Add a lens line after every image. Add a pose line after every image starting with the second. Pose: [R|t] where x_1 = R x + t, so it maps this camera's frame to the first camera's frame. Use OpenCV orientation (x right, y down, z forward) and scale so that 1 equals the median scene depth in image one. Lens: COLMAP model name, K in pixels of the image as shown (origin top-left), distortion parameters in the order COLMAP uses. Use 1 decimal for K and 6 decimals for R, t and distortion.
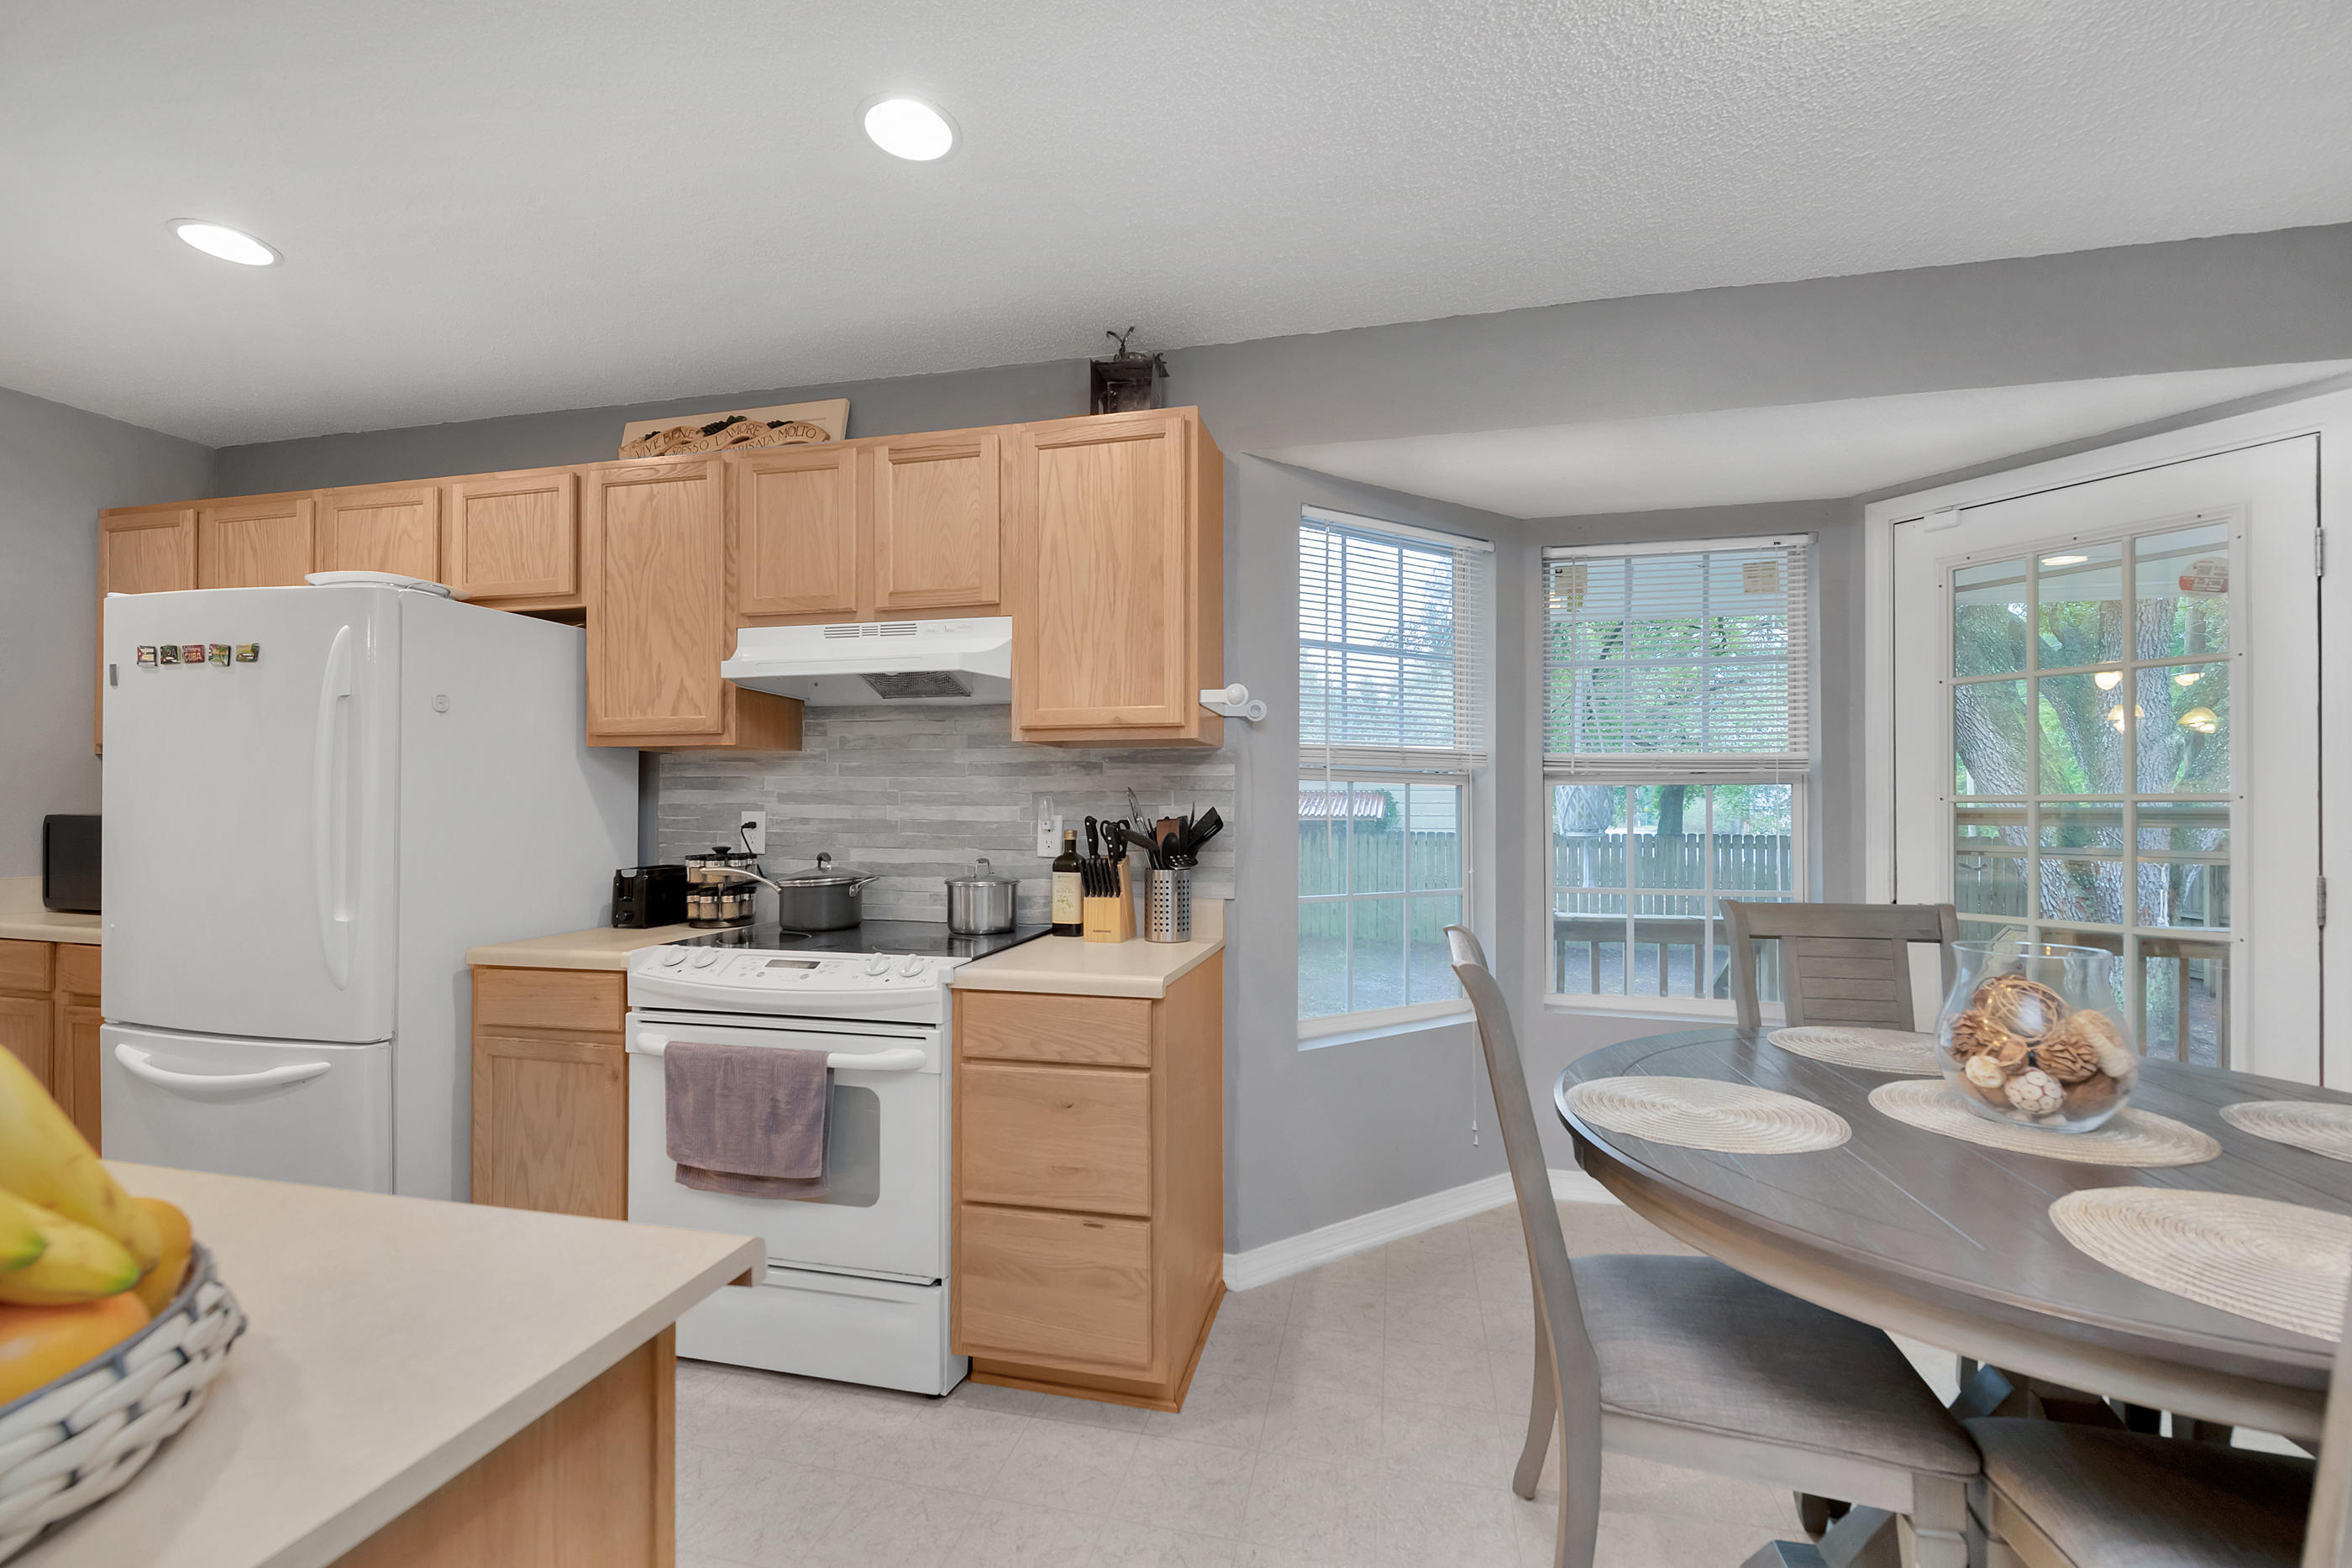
lens RADIAL K [[923.8, 0, 1179.5], [0, 923.8, 787.3], [0, 0, 1]] dist [-0.002679, -0.000635]
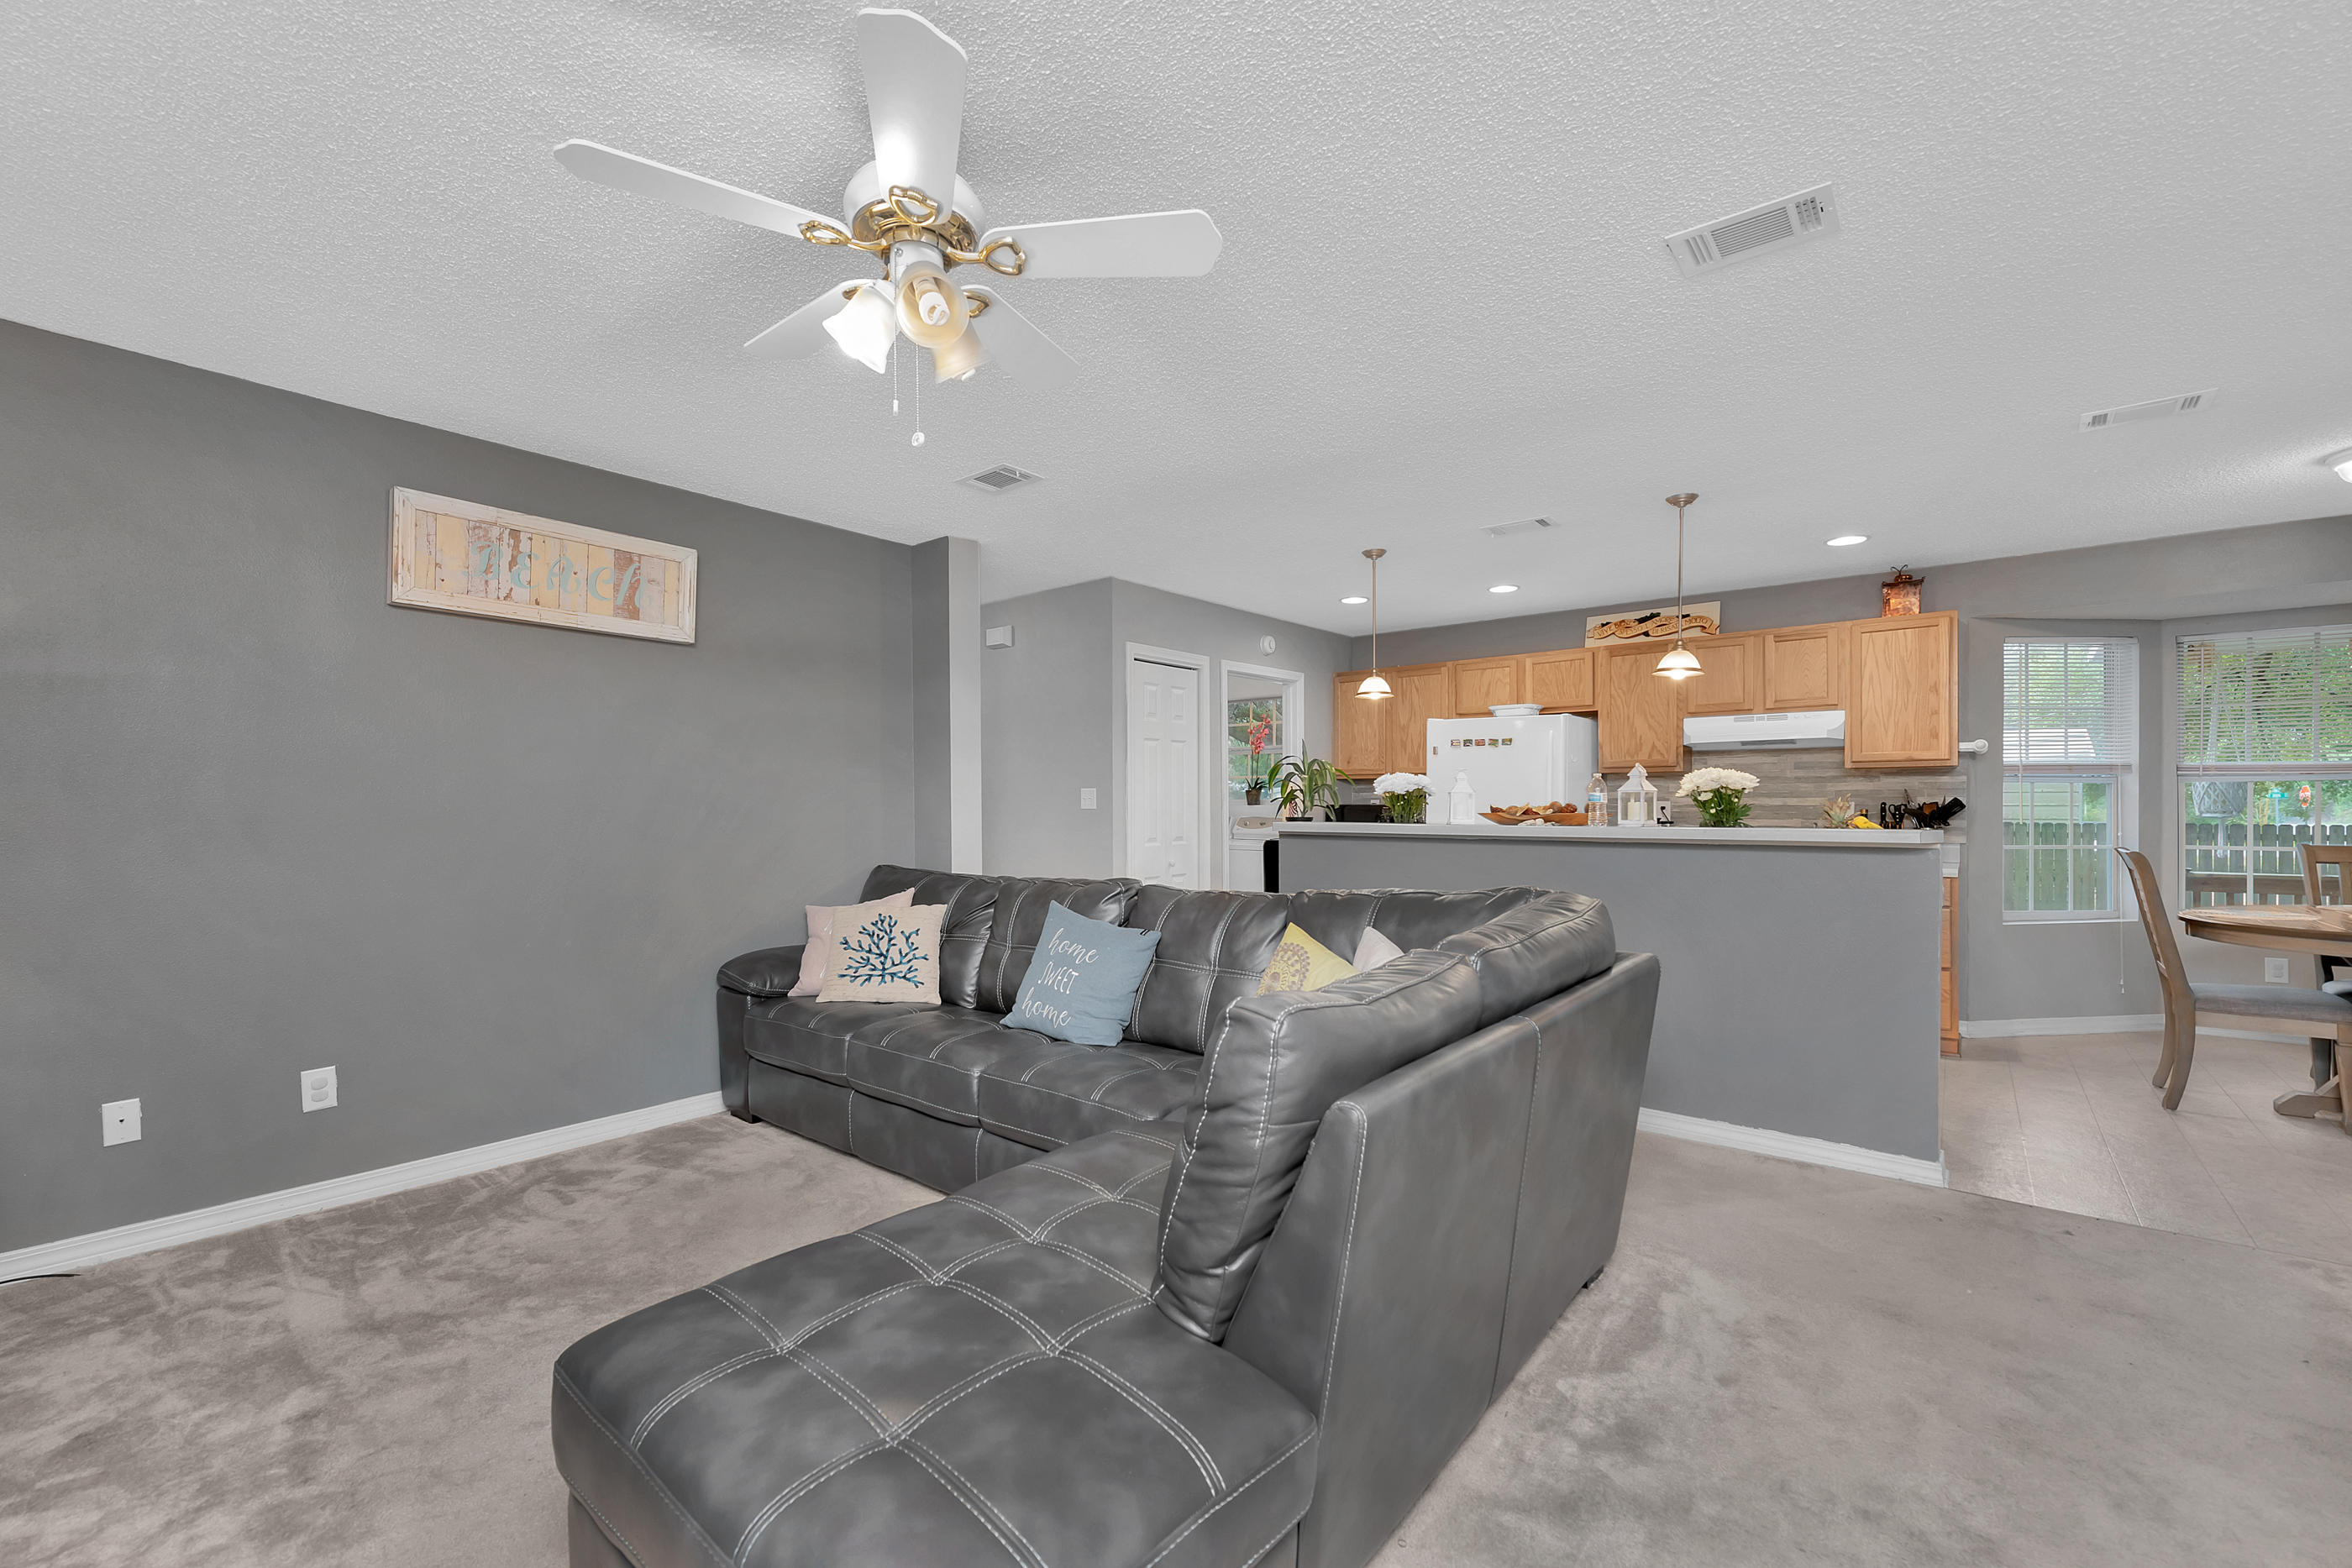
lens RADIAL K [[923.8, 0, 1201.4], [0, 923.8, 806.5], [0, 0, 1]] dist [-0.002679, -0.000635]
pose [[0.901596, -0.006298, -0.432533, -0.587855], [0.016256, 0.999681, 0.019328, -0.023538], [0.432273, -0.024457, 0.901411, -1.558654]]
